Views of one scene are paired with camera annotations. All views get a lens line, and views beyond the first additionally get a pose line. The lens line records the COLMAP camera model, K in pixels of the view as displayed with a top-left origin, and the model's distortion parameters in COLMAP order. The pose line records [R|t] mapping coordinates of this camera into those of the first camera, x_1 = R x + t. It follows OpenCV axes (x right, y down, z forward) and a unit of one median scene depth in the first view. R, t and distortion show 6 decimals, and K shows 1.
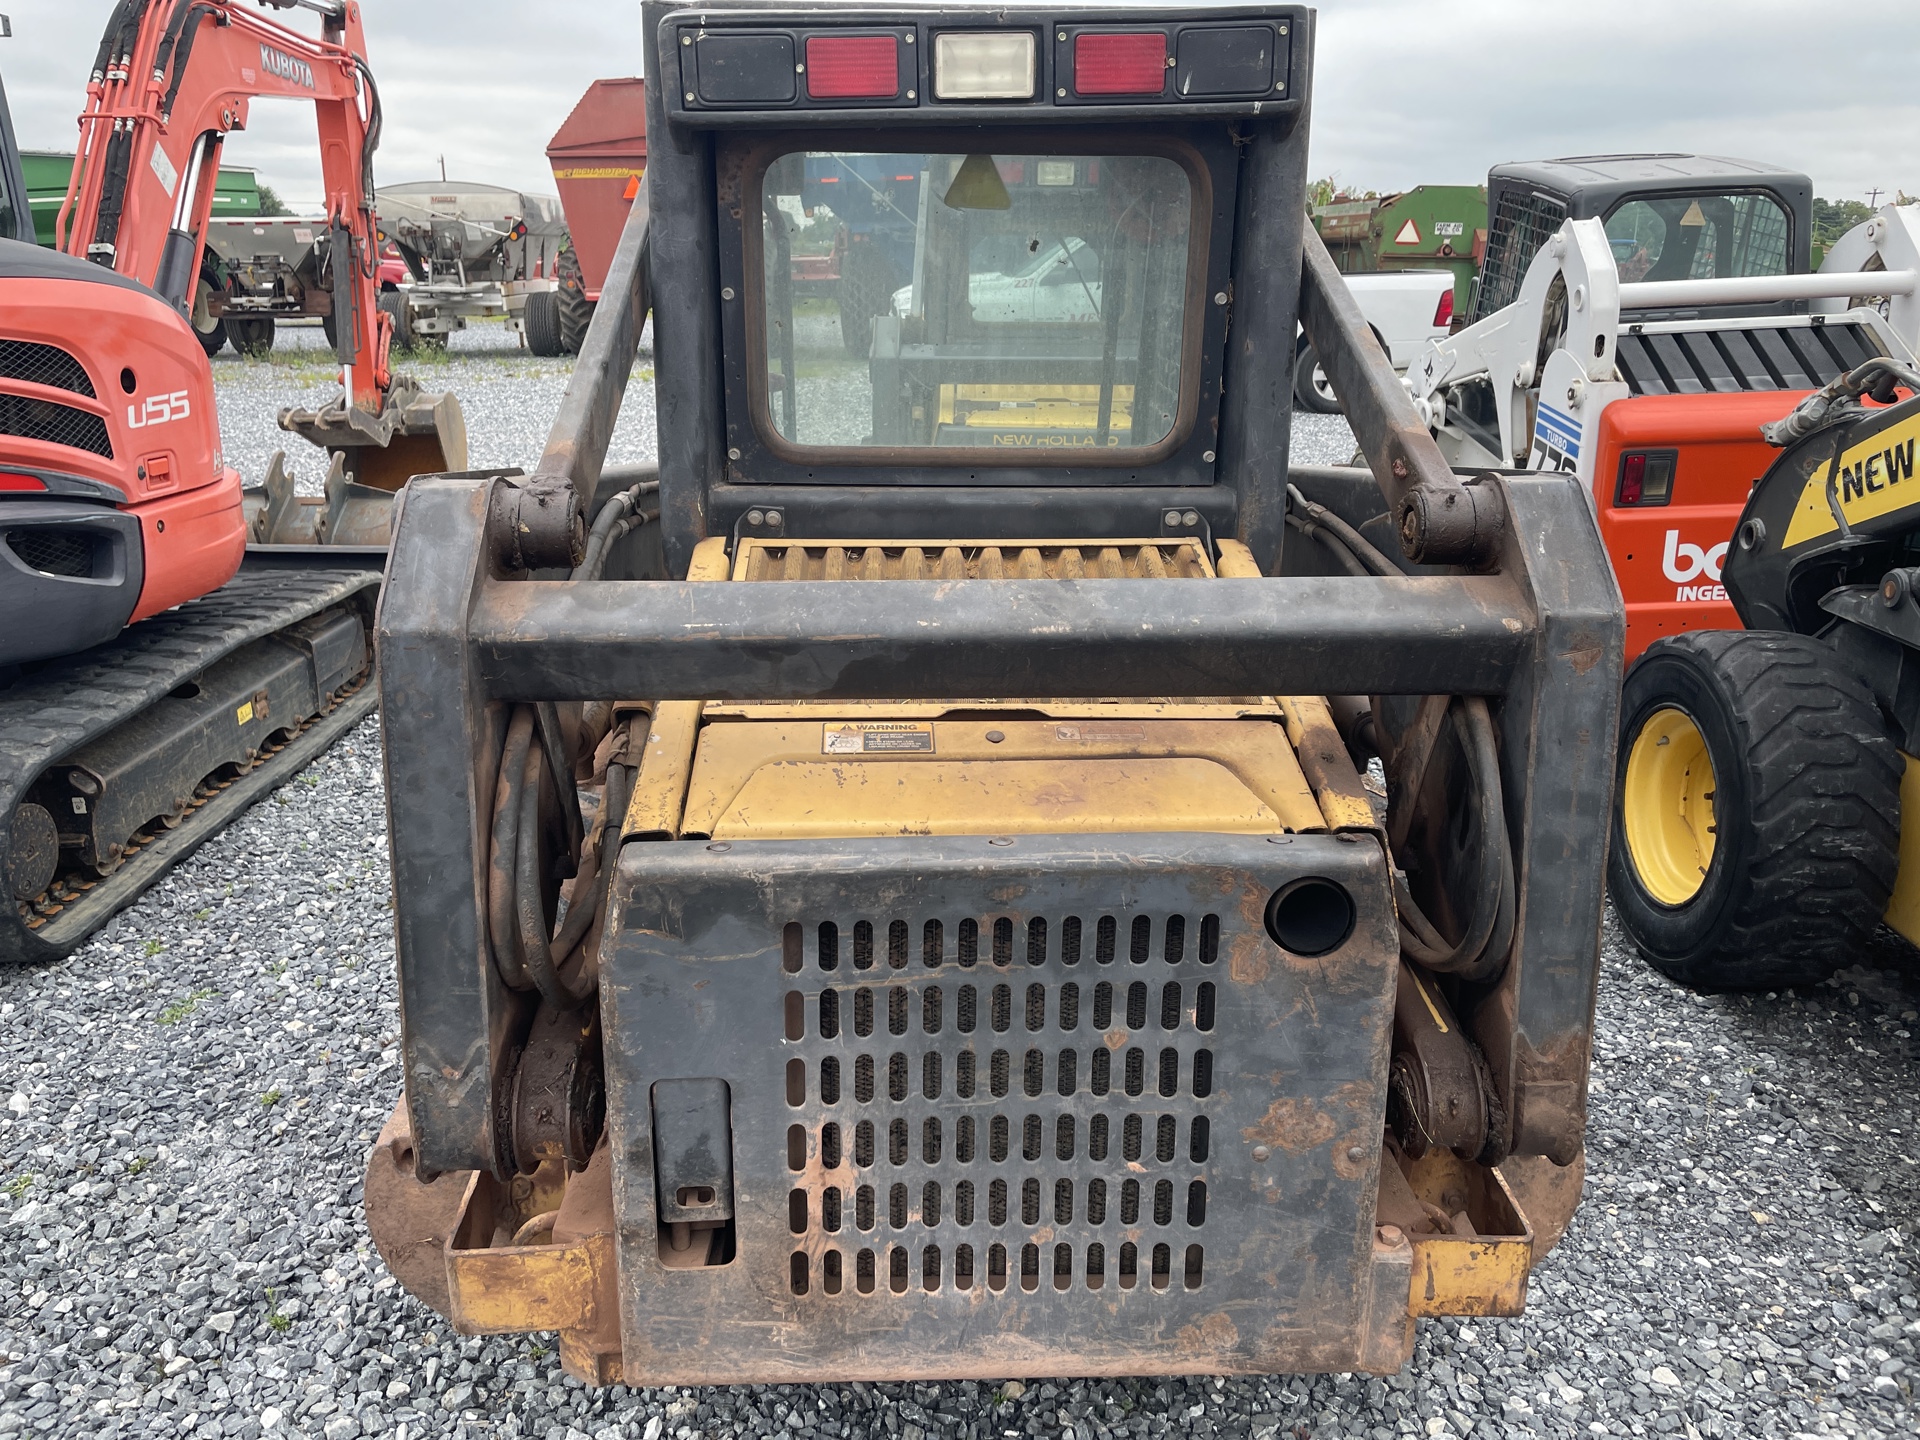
lens RADIAL K [[1484.2, 0, 946.8], [0, 1484.2, 714.0], [0, 0, 1]] dist [0.064766, -0.088025]
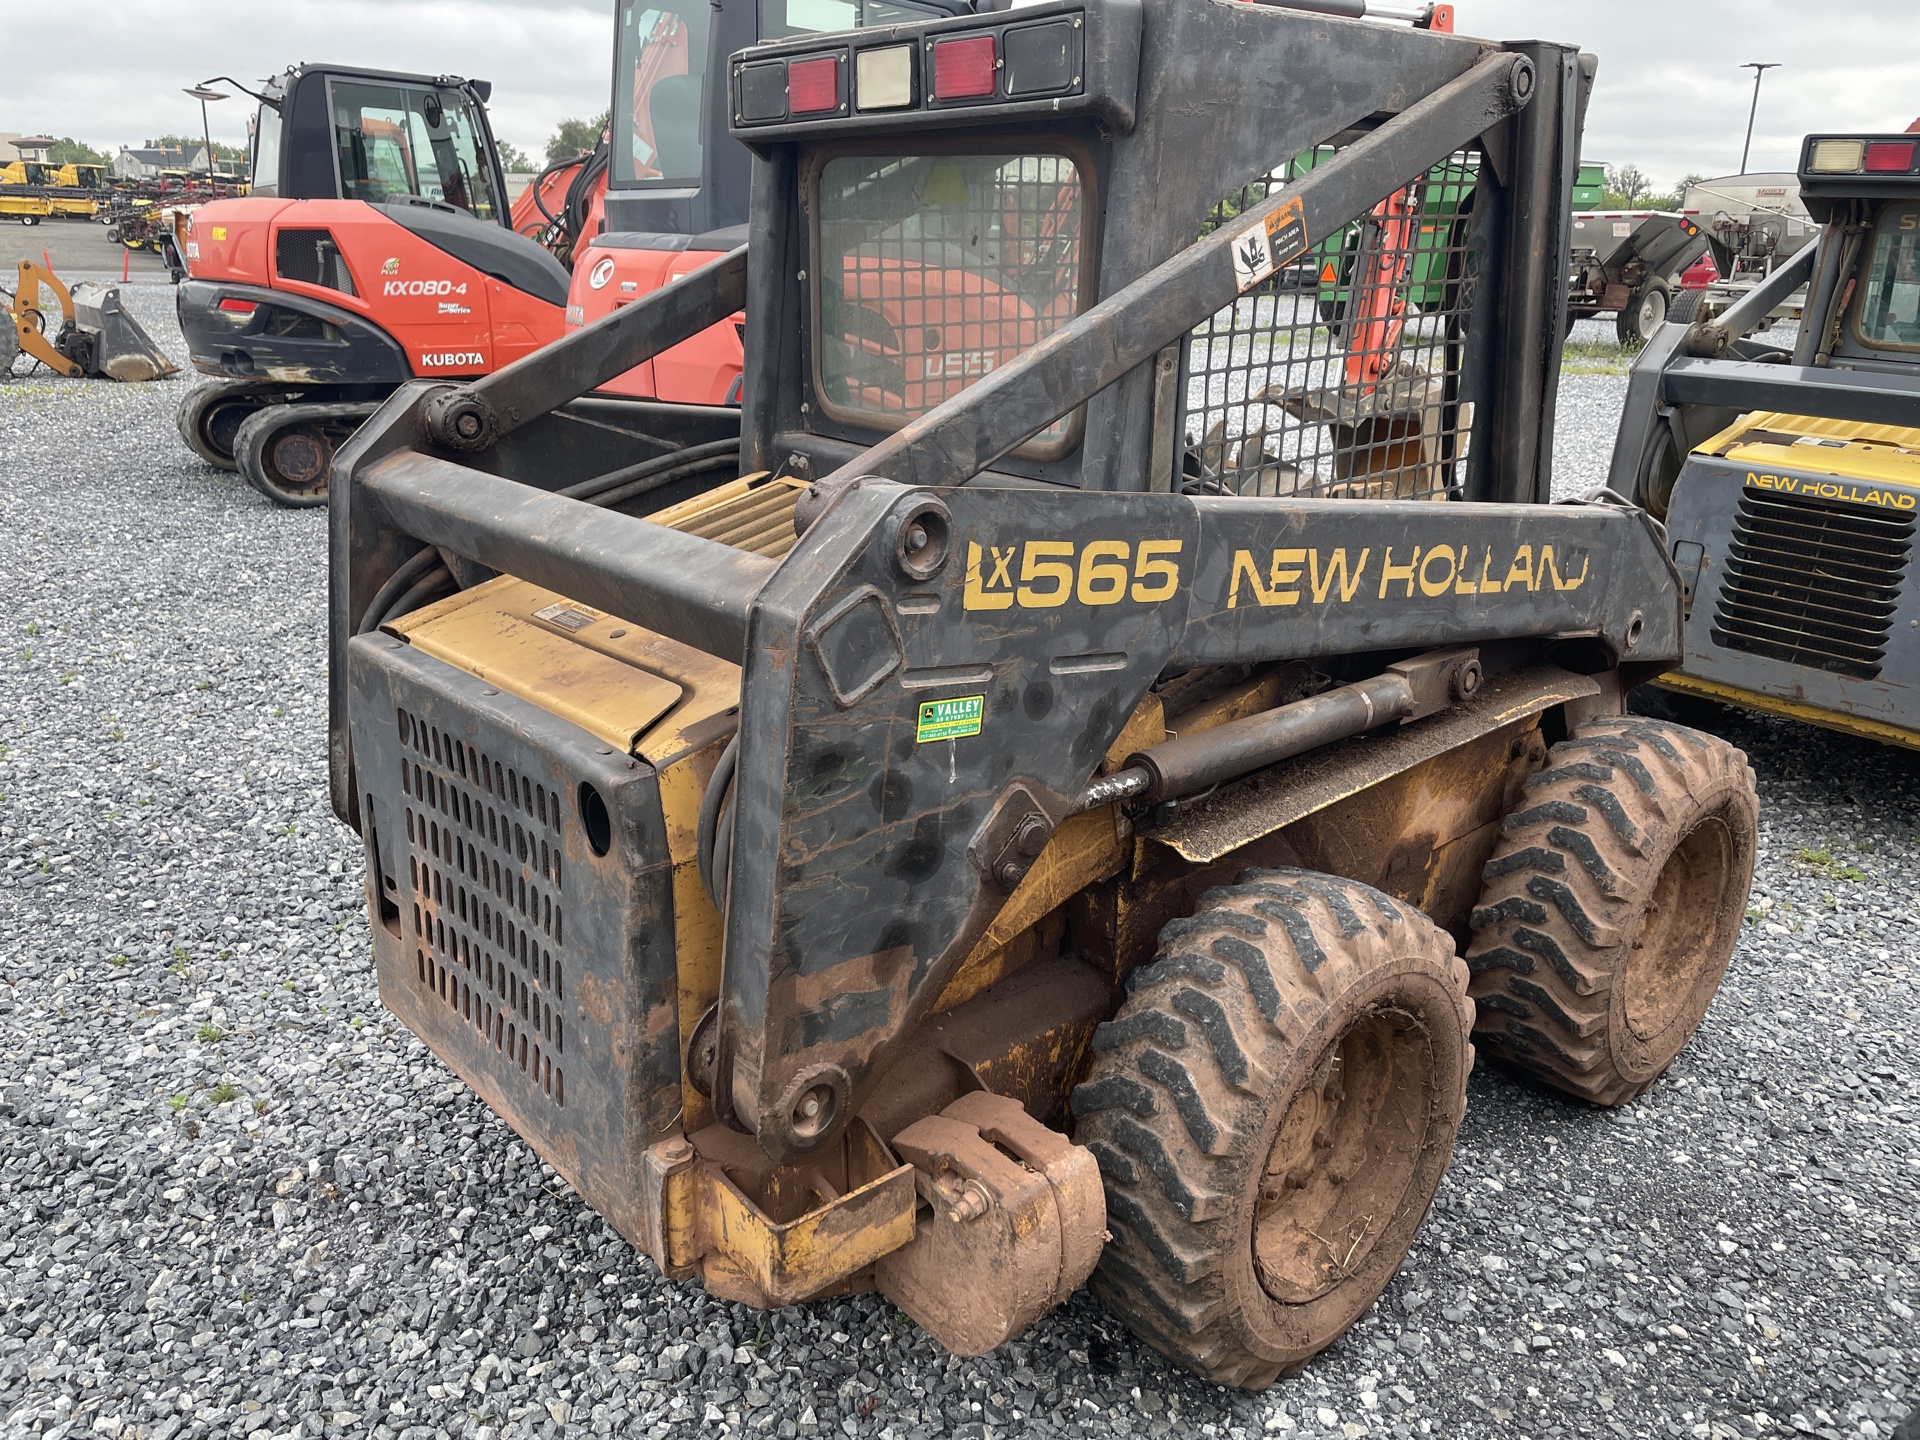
lens RADIAL K [[1484.2, 0, 946.8], [0, 1484.2, 714.0], [0, 0, 1]] dist [0.064766, -0.088025]
pose [[0.639849, 0.247693, -0.727490, 0.983522], [-0.245005, 0.962986, 0.112385, -0.110432], [0.728400, 0.106329, 0.676851, 0.322346]]
